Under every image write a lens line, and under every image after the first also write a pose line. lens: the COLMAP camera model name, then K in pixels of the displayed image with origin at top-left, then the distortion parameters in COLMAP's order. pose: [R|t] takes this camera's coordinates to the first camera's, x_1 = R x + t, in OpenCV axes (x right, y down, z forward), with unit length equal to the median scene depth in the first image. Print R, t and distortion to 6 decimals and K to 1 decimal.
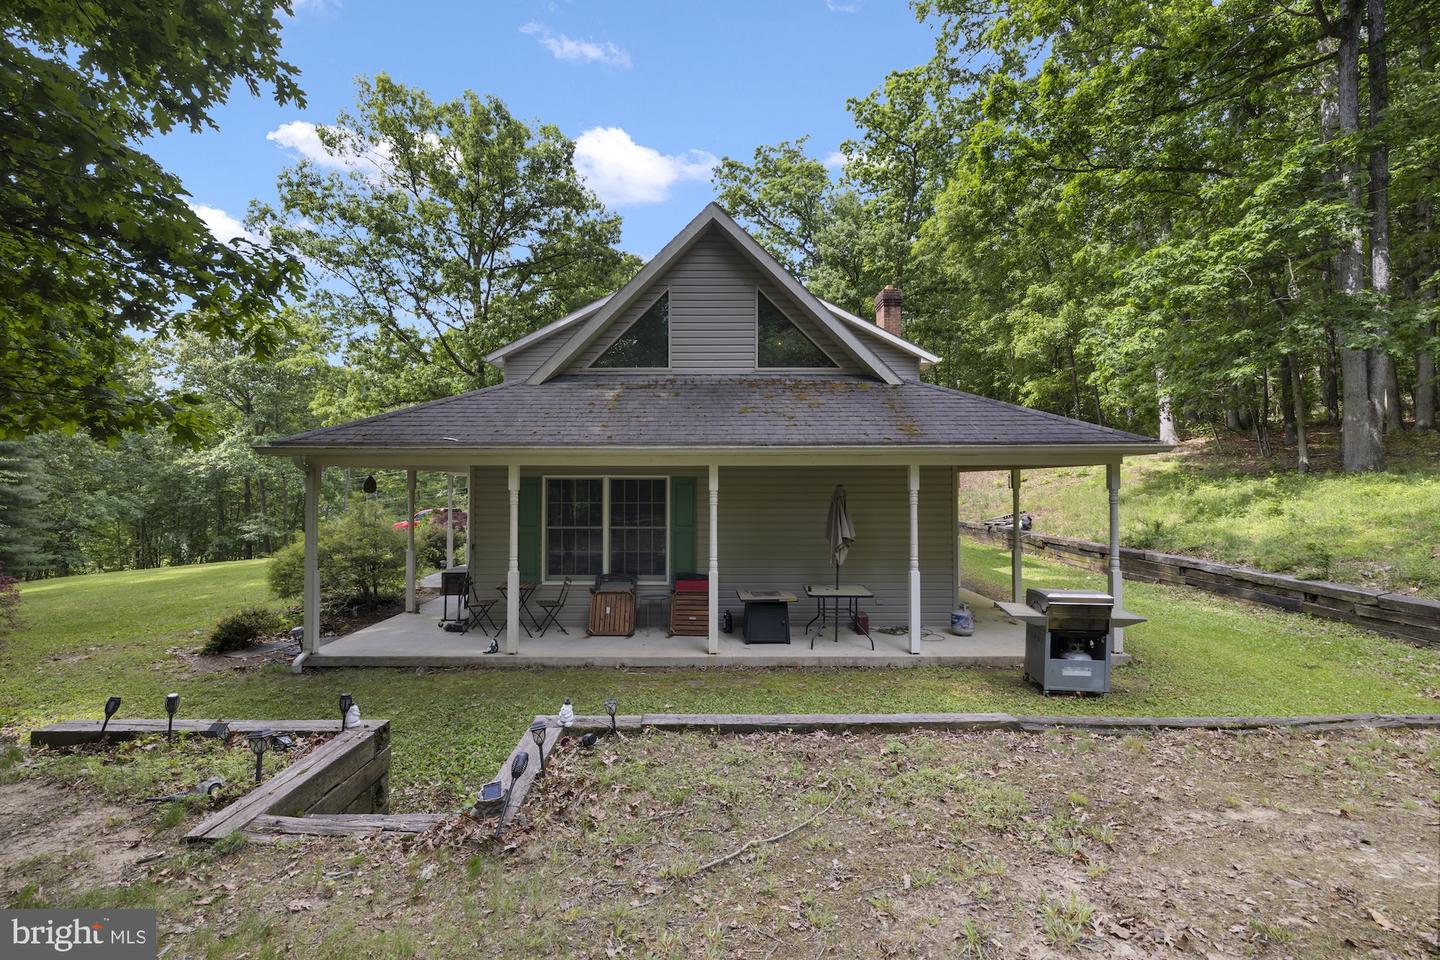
lens RADIAL K [[607.8, 0, 720.9], [0, 607.8, 479.0], [0, 0, 1]] dist [0.000947, -0.000573]
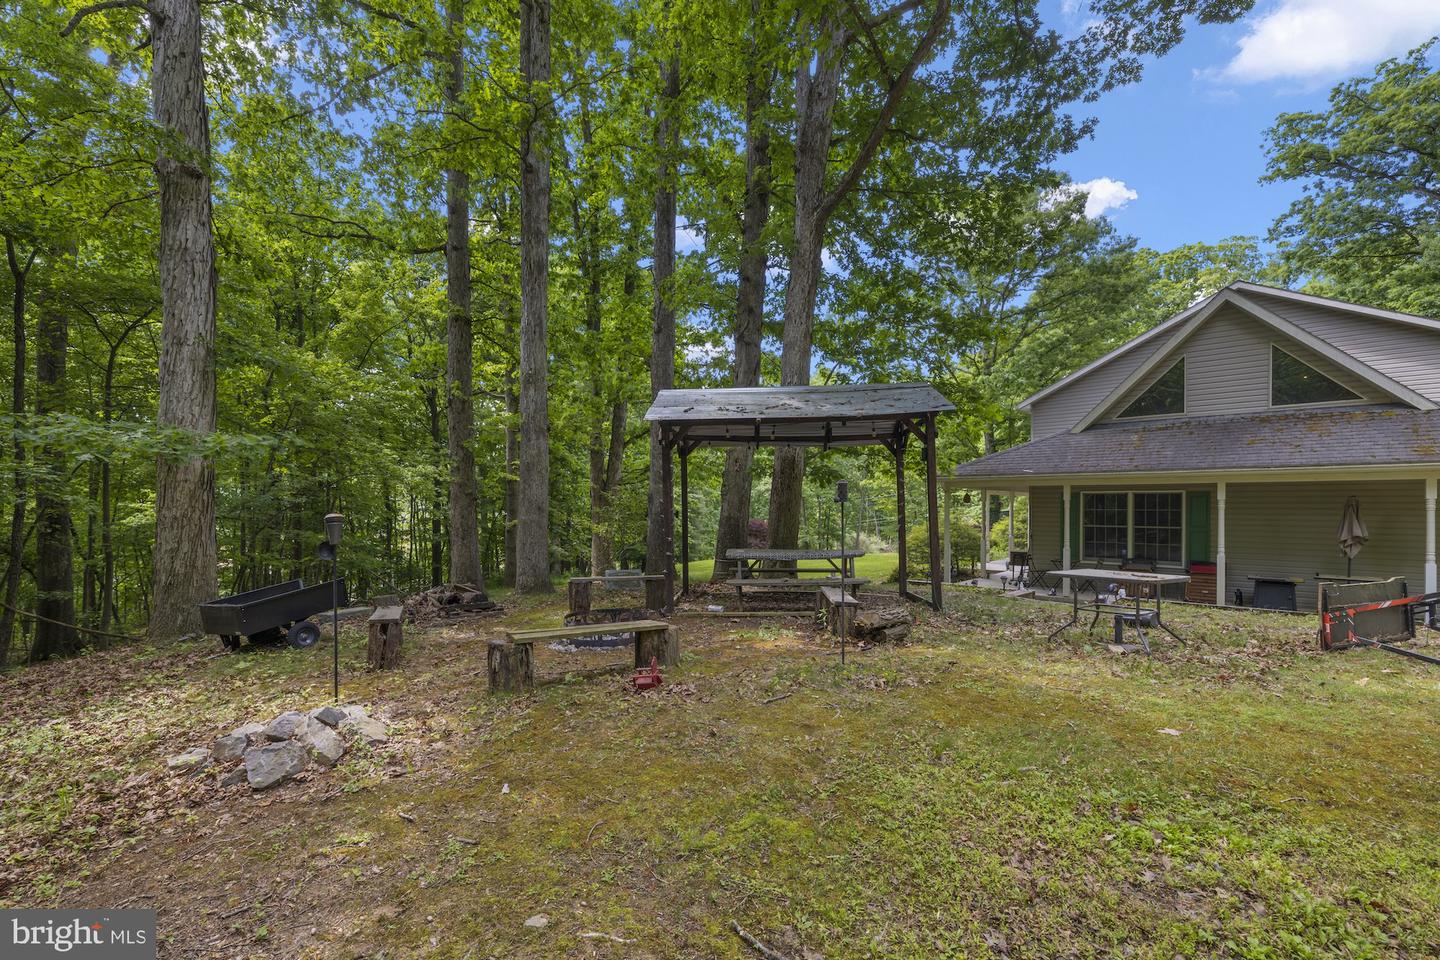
lens RADIAL K [[607.8, 0, 714.8], [0, 607.8, 501.3], [0, 0, 1]] dist [0.000947, -0.000573]
pose [[0.724443, -0.000648, -0.689334, 0.097167], [0.001557, 0.999999, 0.000697, 0.016631], [0.689333, -0.001578, 0.724443, -0.768177]]
